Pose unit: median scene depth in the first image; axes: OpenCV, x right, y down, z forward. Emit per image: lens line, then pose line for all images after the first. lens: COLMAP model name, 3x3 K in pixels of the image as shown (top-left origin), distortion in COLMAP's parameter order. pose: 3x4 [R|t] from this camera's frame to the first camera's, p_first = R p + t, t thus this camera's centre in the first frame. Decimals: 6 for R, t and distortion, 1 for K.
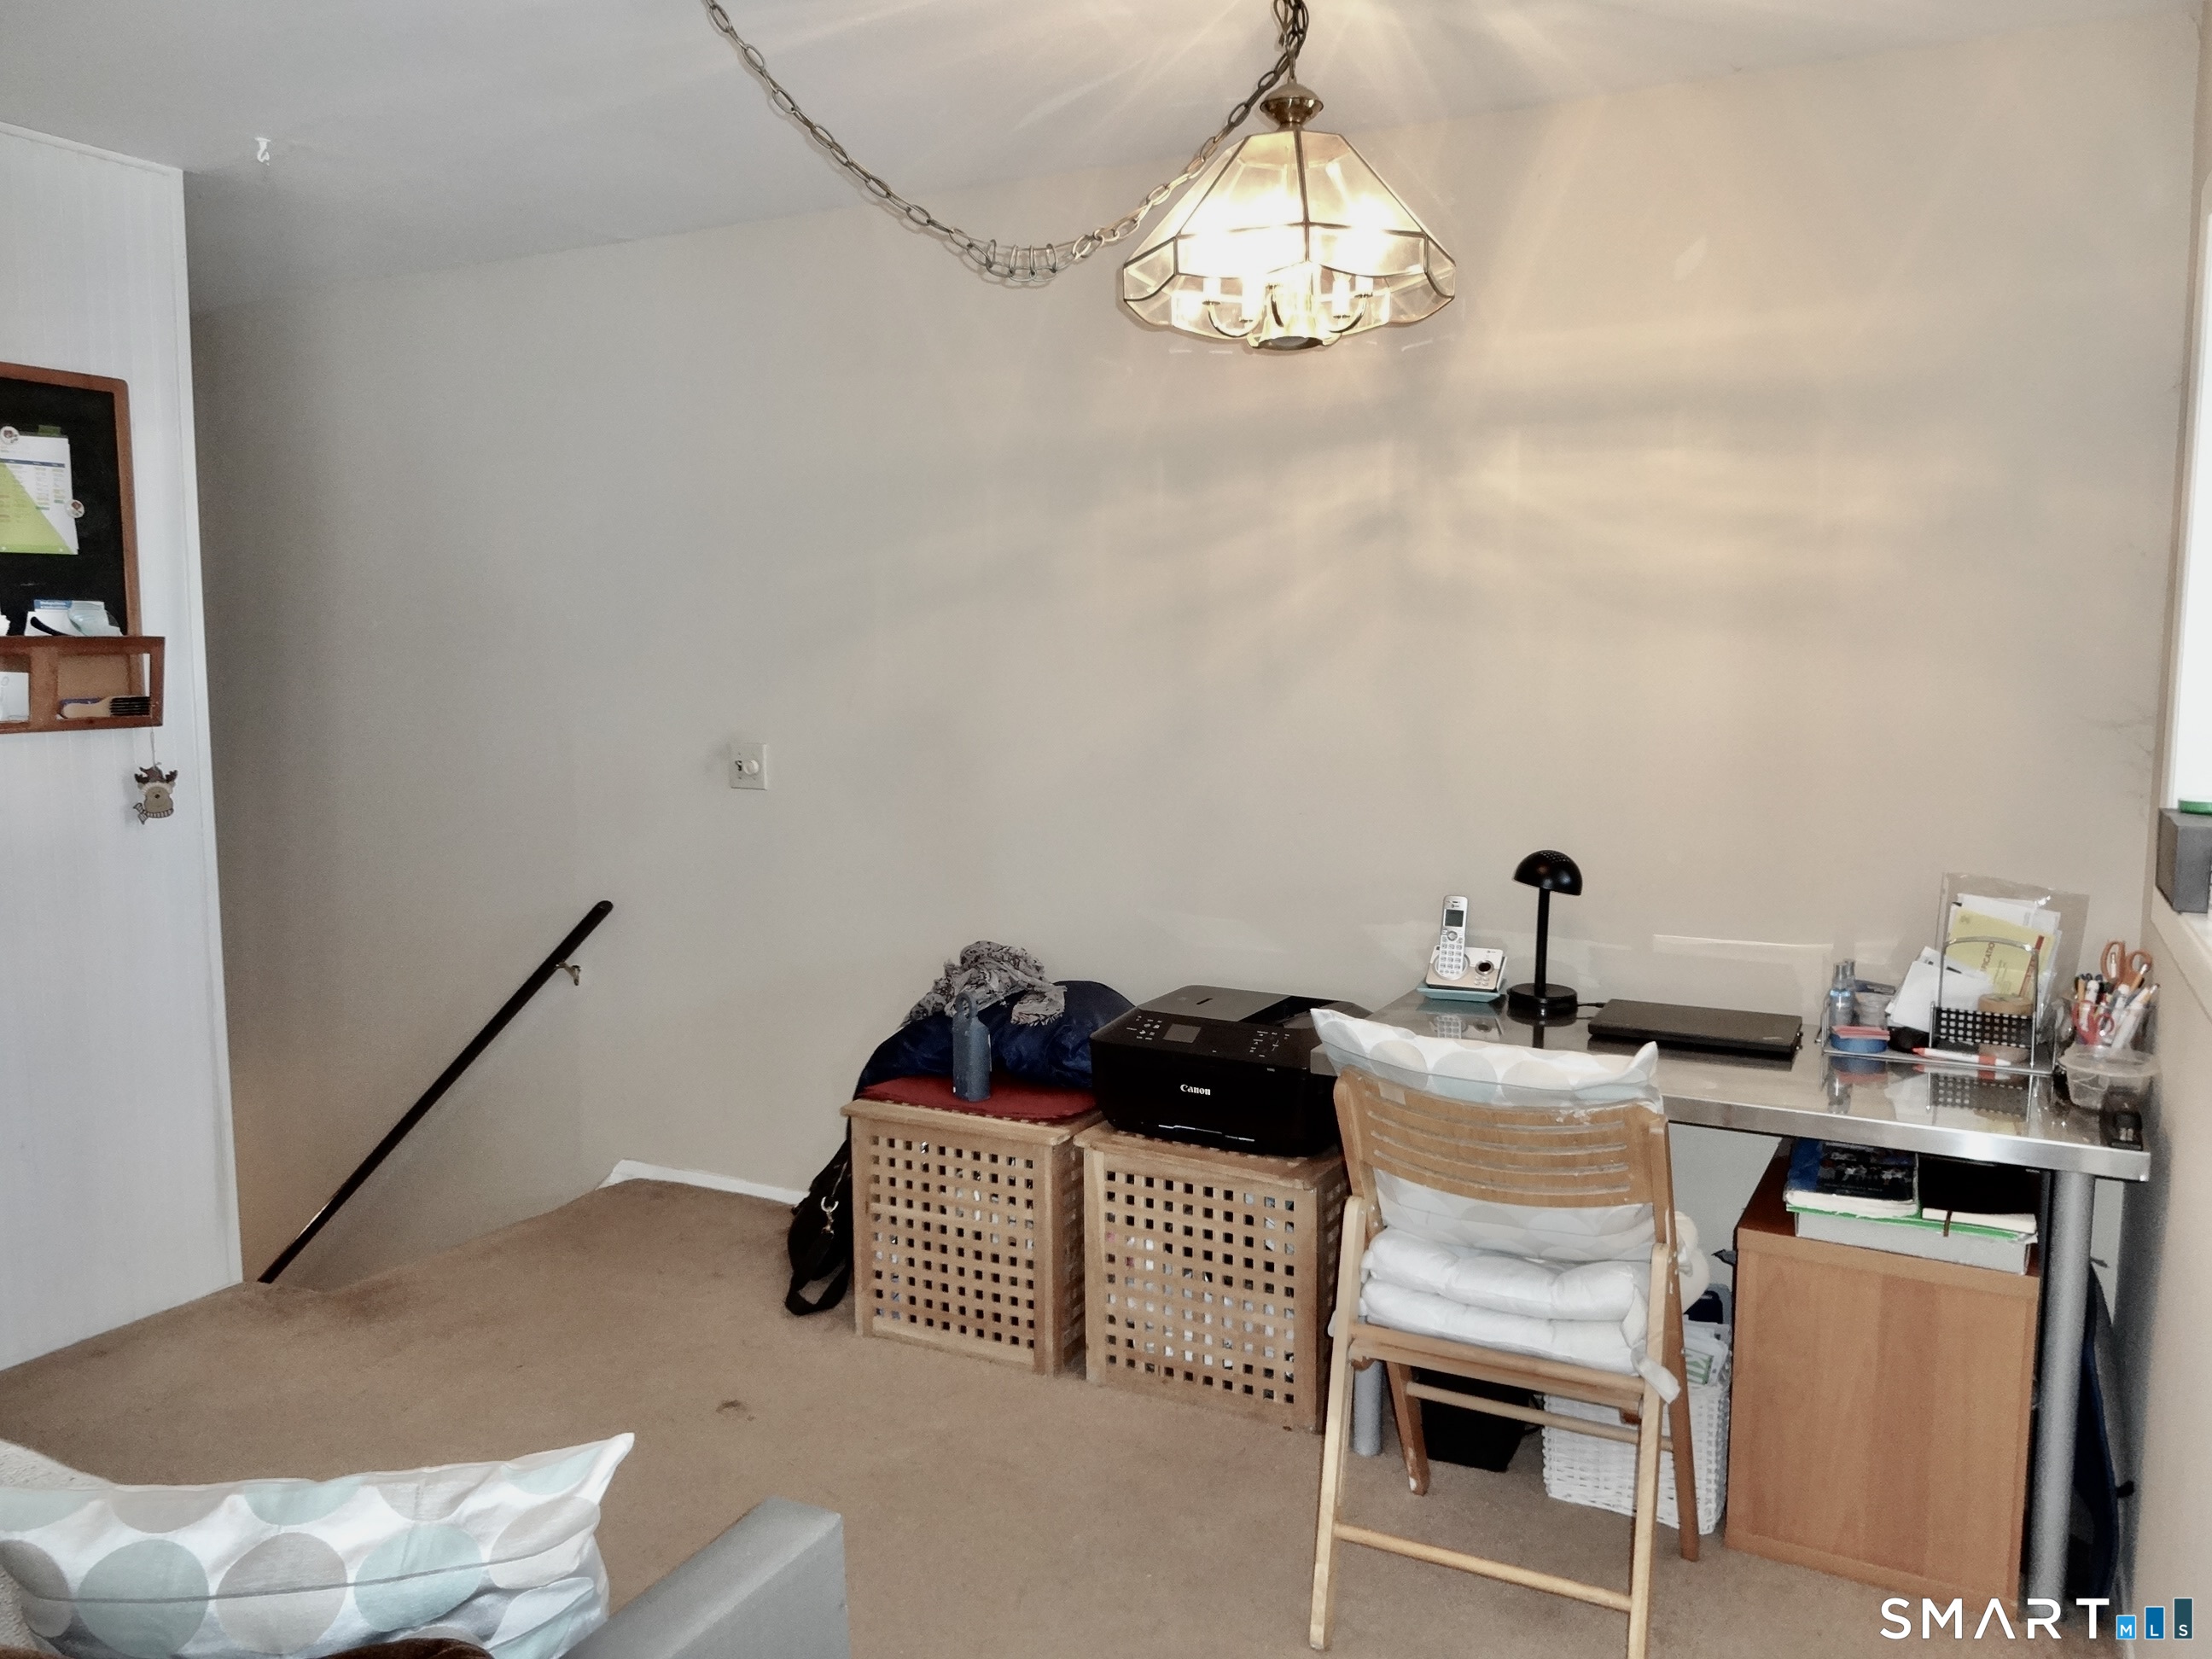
lens RADIAL K [[1650.8, 0, 1100.6], [0, 1650.8, 826.5], [0, 0, 1]] dist [0.008605, -0.015865]
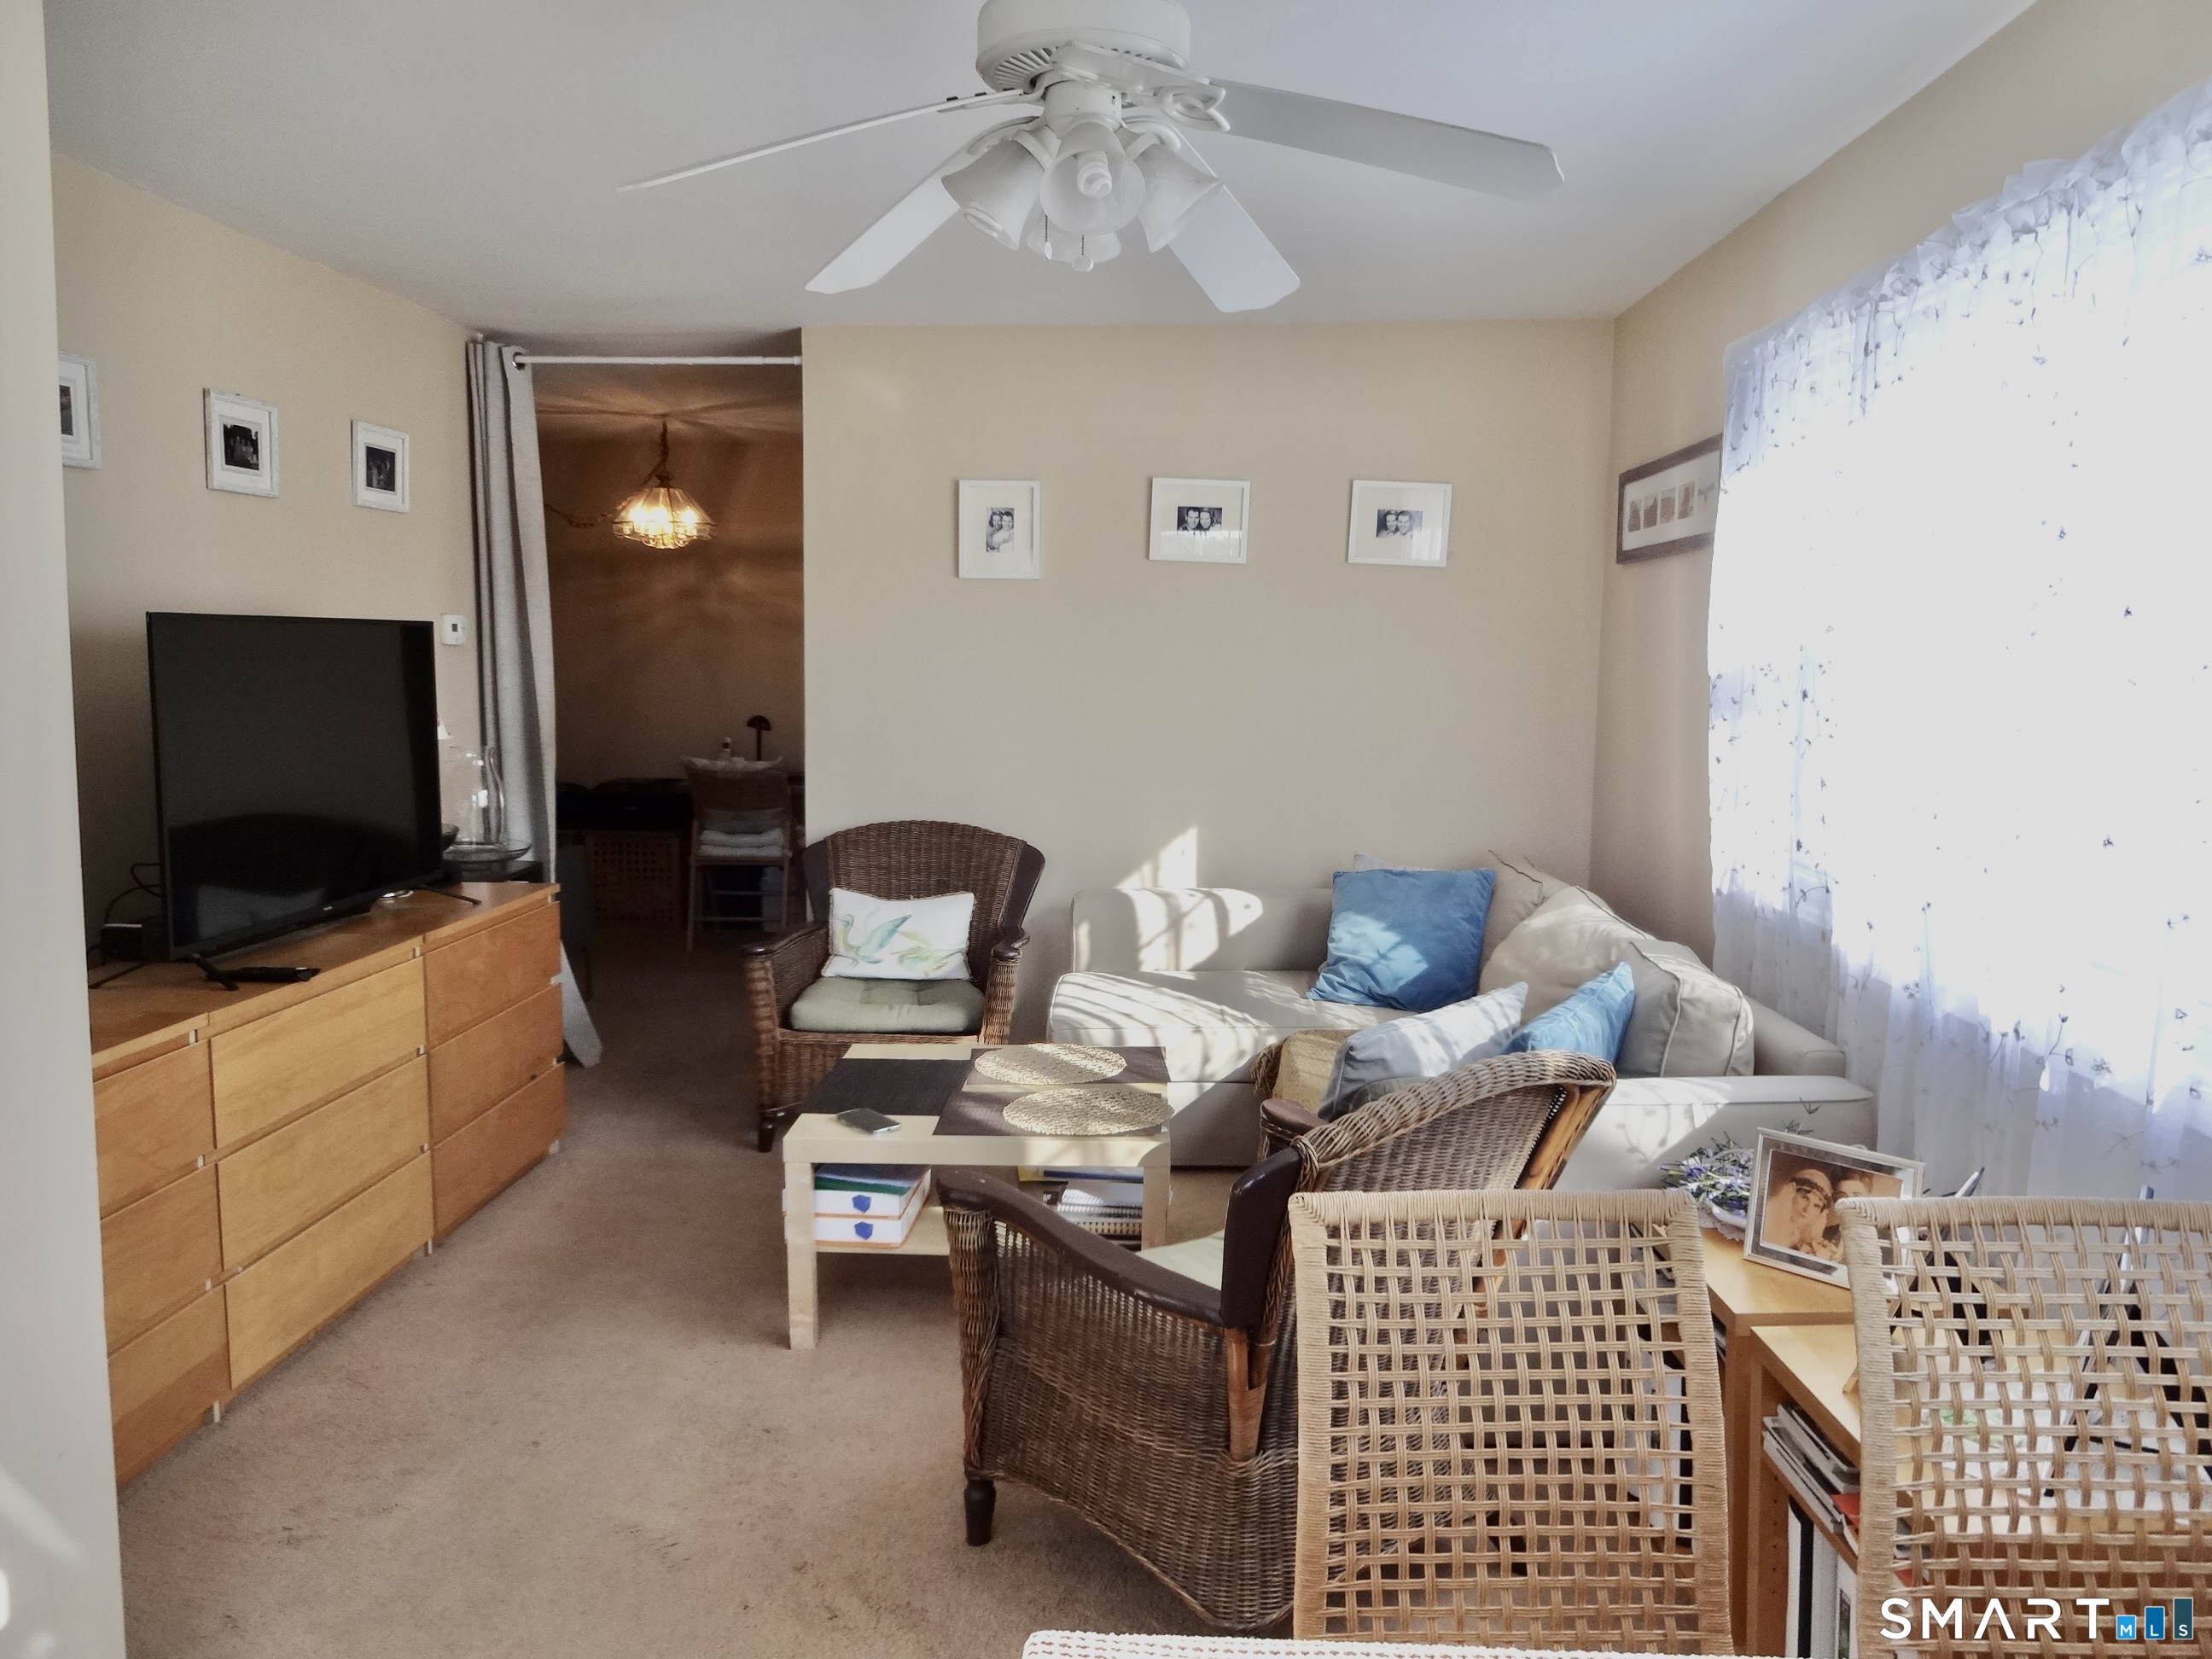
lens RADIAL K [[1650.8, 0, 1102.3], [0, 1650.8, 825.9], [0, 0, 1]] dist [0.008605, -0.015865]
pose [[0.909705, -0.037877, 0.413524, -0.353812], [0.042360, 0.999101, -0.001672, 0.230526], [-0.413089, 0.019037, 0.910492, -1.742642]]
